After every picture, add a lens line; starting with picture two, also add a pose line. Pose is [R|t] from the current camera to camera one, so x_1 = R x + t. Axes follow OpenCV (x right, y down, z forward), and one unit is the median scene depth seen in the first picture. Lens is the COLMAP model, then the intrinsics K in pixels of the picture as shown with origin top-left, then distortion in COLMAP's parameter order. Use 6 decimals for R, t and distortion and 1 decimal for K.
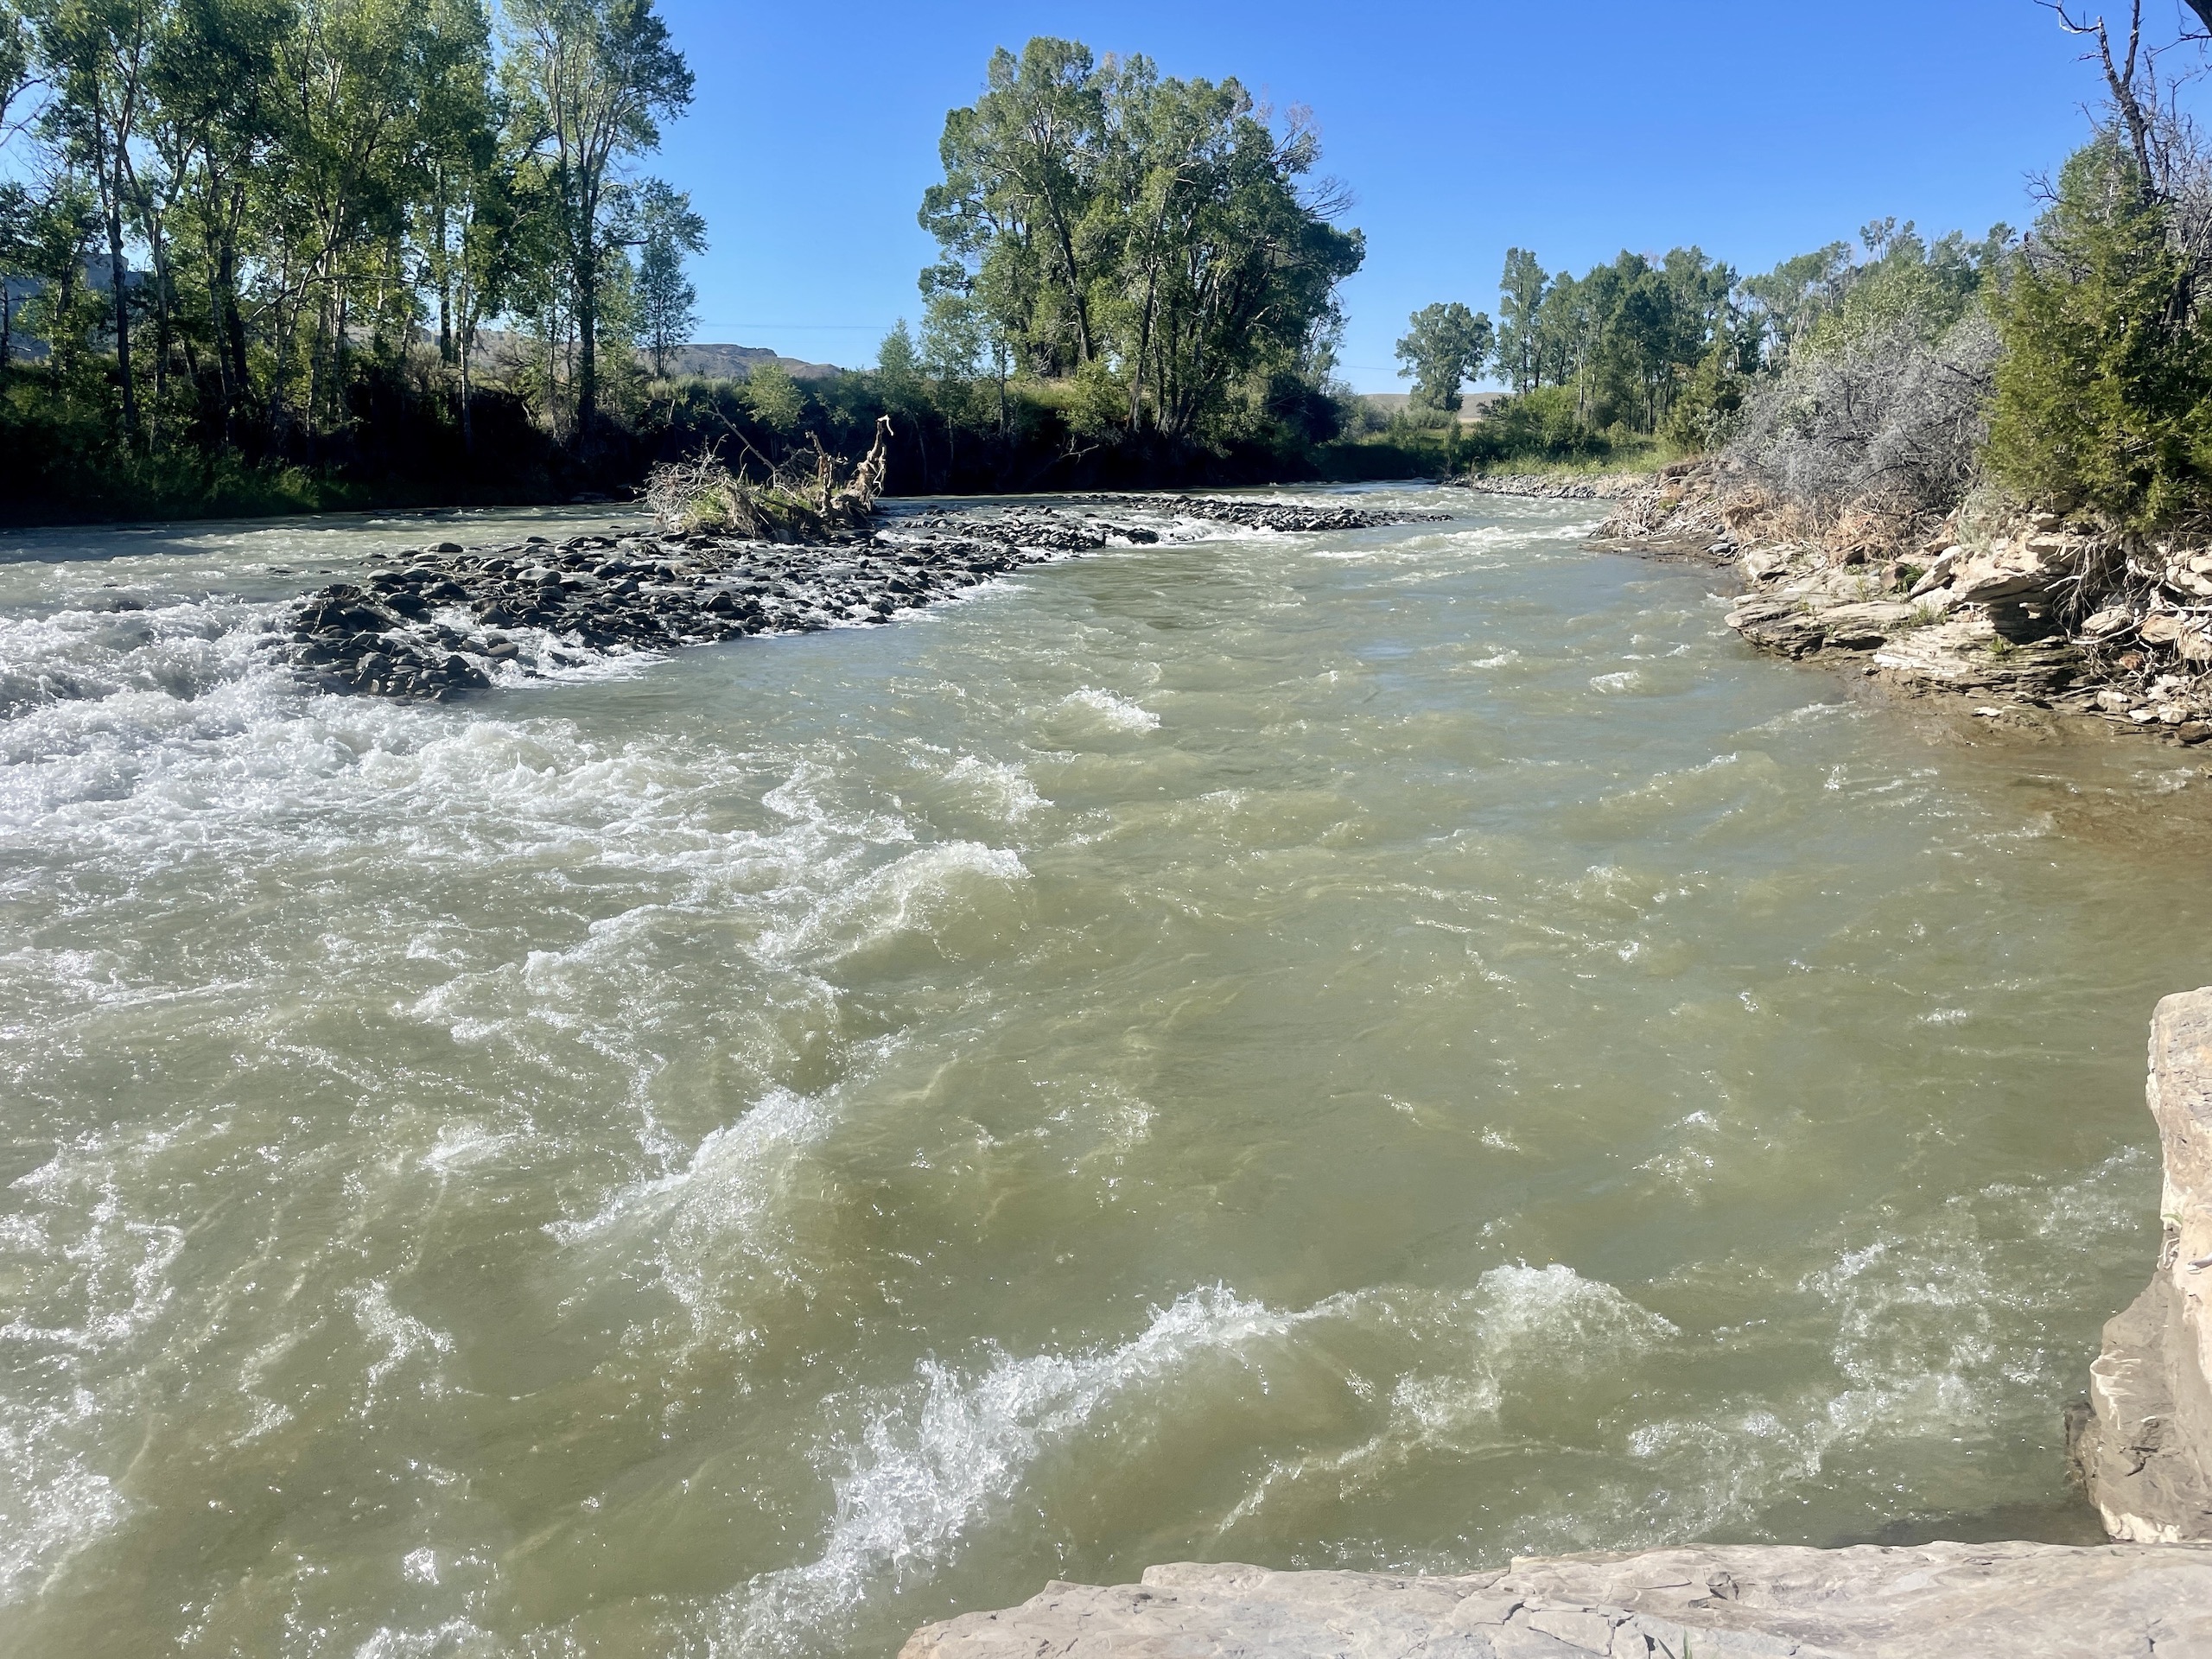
lens RADIAL K [[1639.3, 0, 1079.8], [0, 1639.3, 820.4], [0, 0, 1]] dist [0.089269, -0.116161]
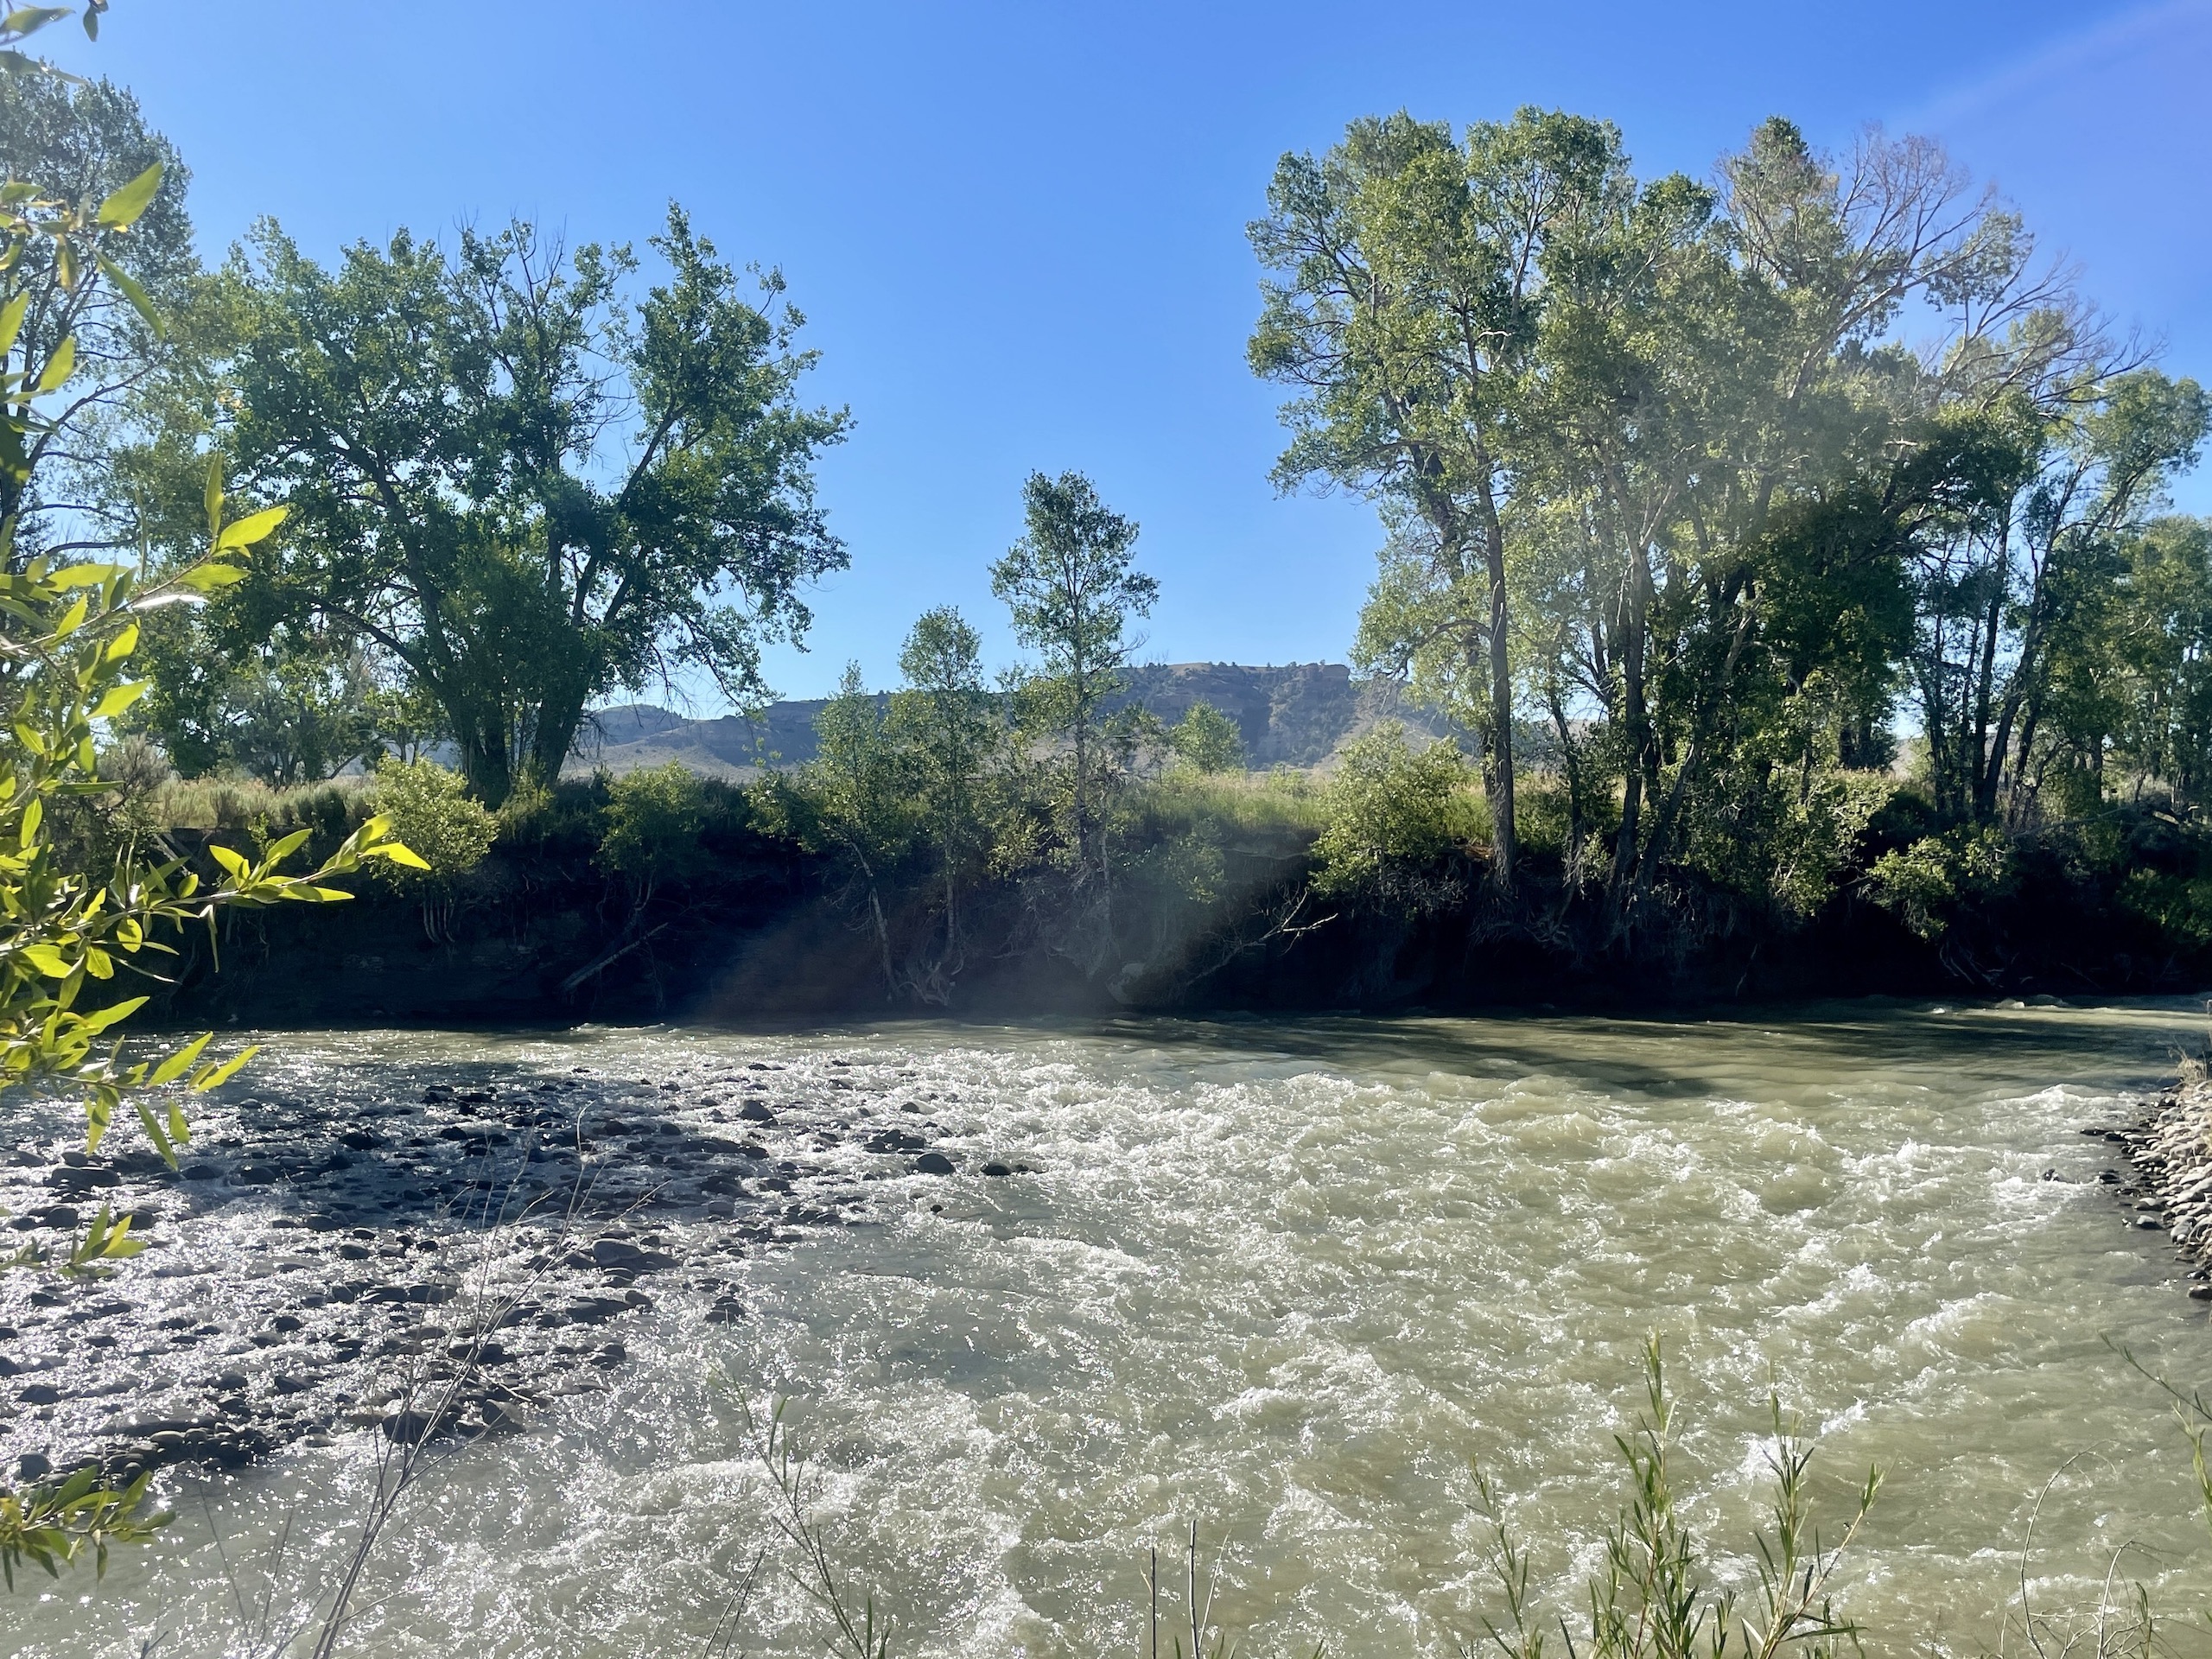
lens RADIAL K [[1960.7, 0, 1110.4], [0, 1960.7, 851.8], [0, 0, 1]] dist [0.126544, -0.214200]
pose [[0.803019, 0.010592, -0.595859, 0.414236], [-0.142180, 0.974376, -0.174290, -0.209886], [0.578744, 0.224677, 0.783949, 0.796404]]
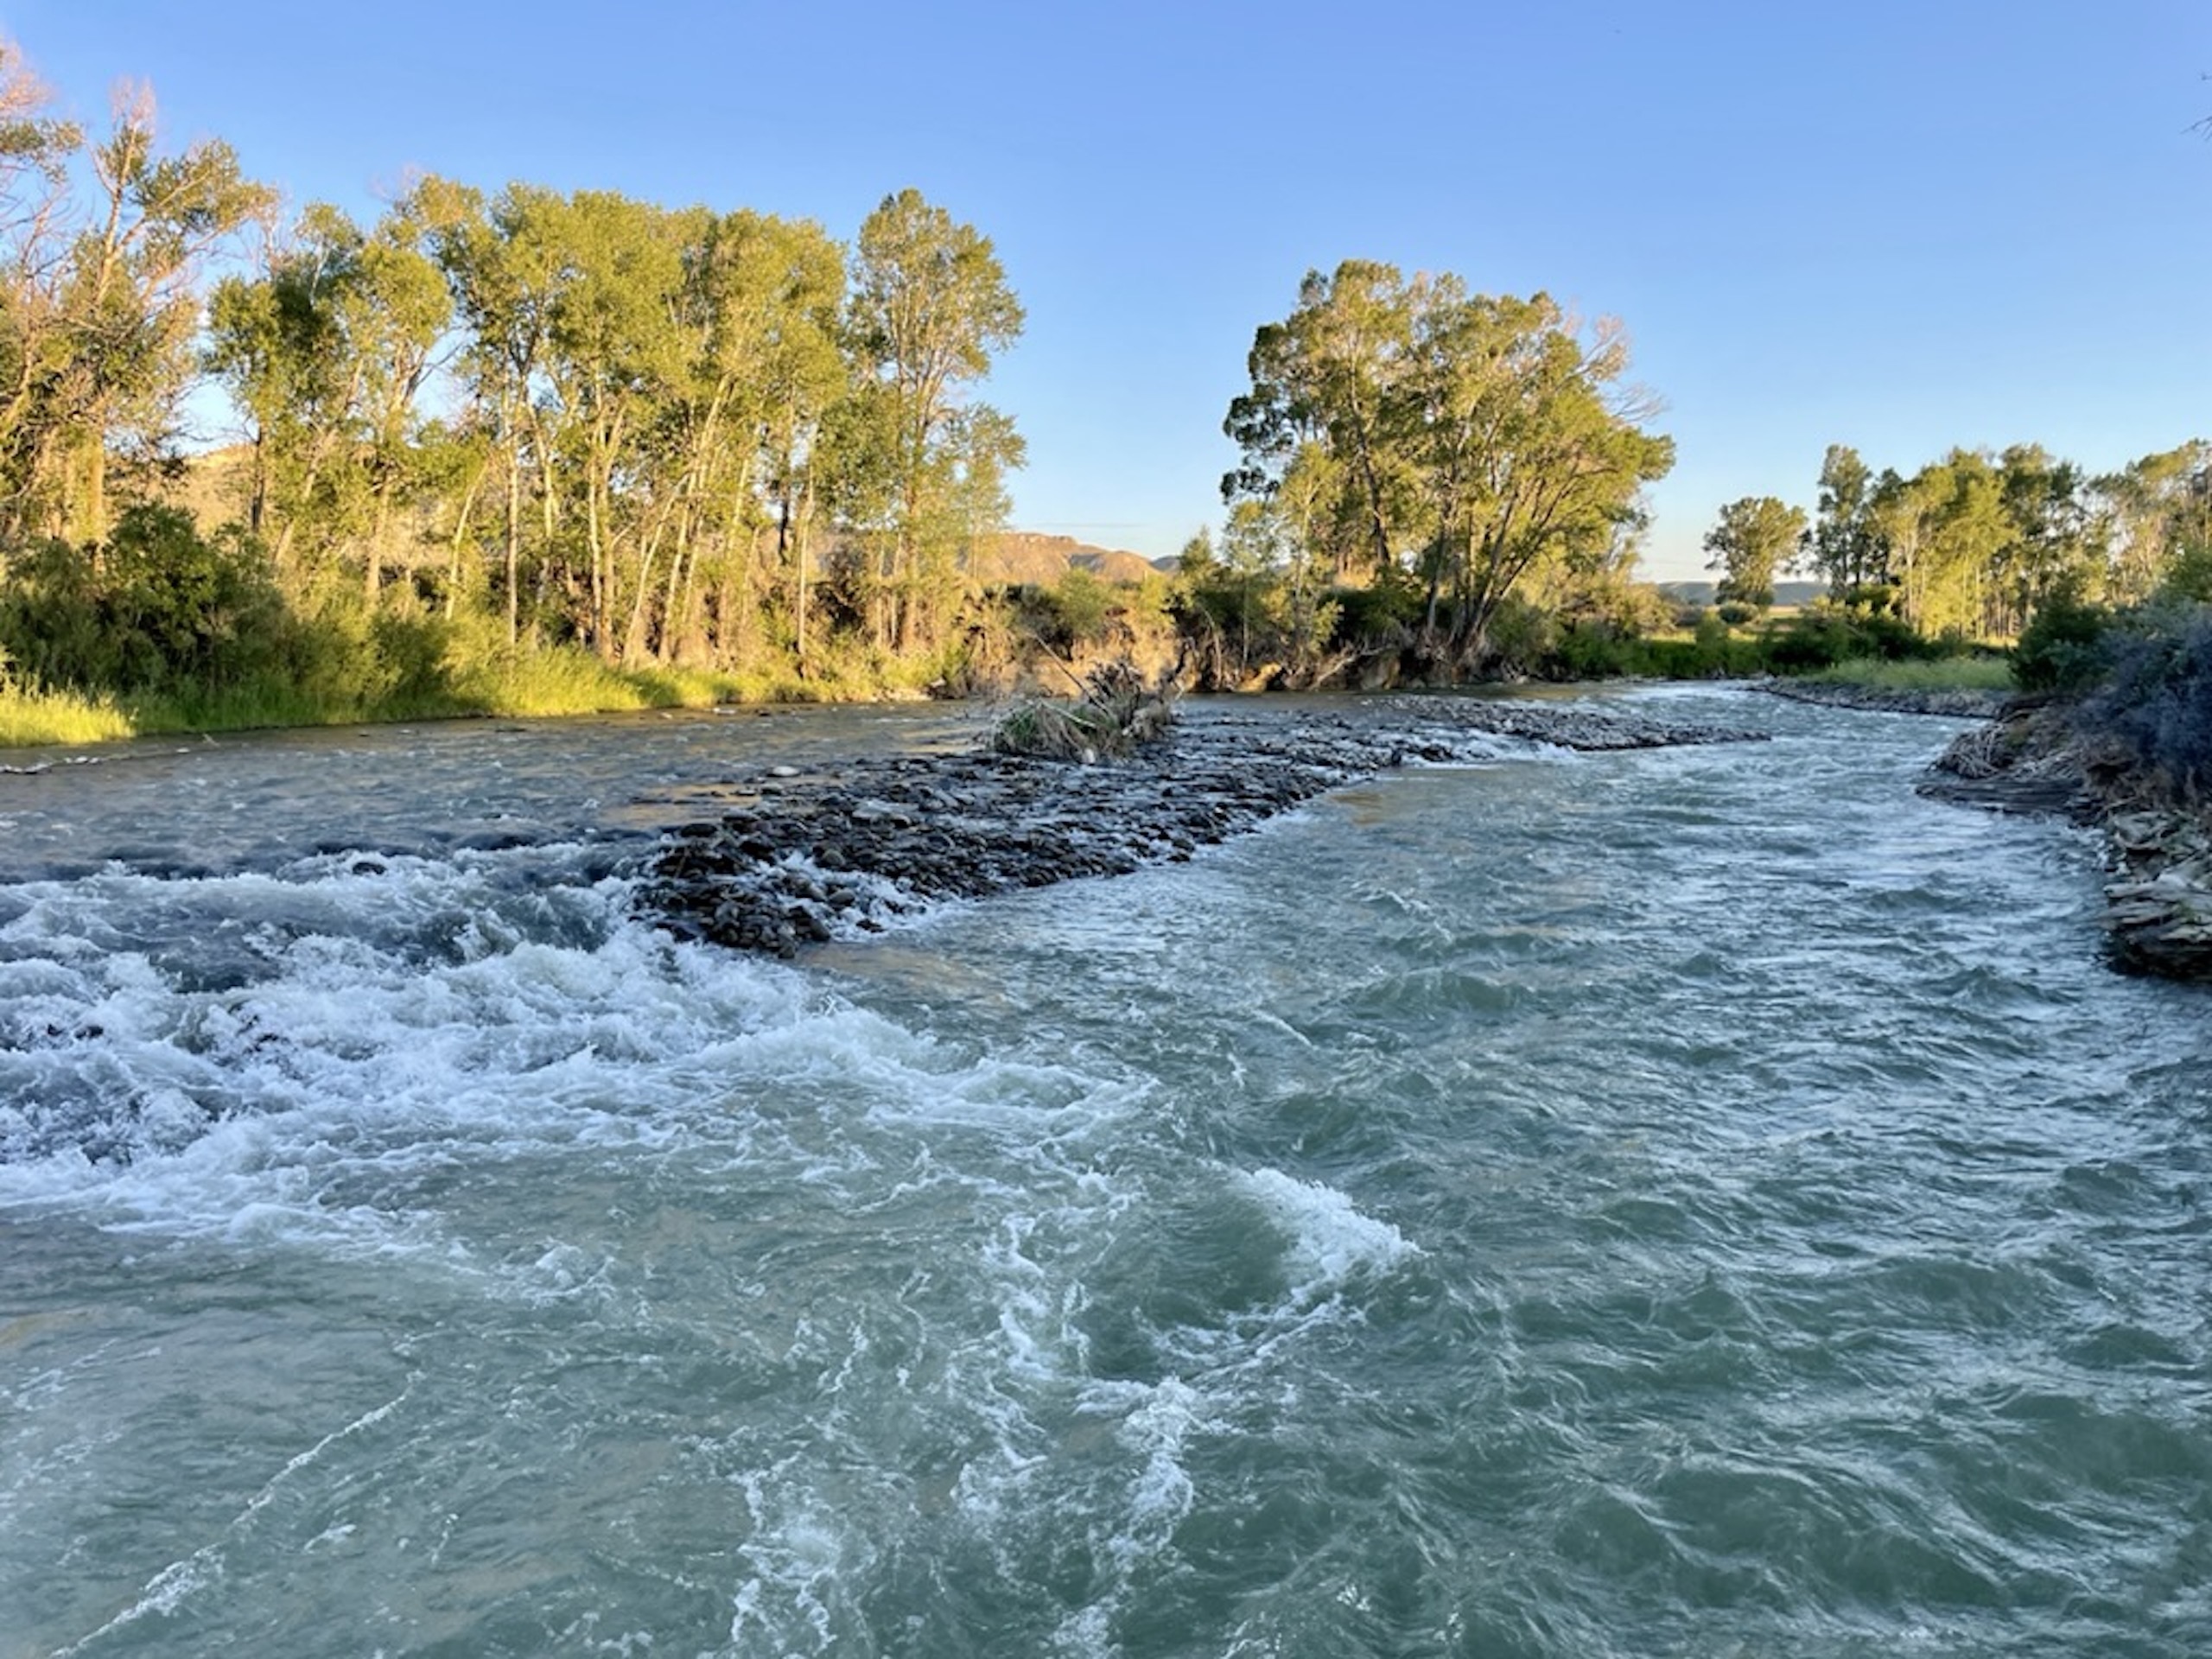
lens RADIAL K [[1629.1, 0, 1087.9], [0, 1629.1, 839.0], [0, 0, 1]] dist [0.098344, -0.121205]
pose [[0.985844, 0.036838, -0.163567, -0.005668], [-0.052008, 0.994632, -0.089451, -0.015641], [0.159394, 0.096691, 0.982469, -0.004112]]
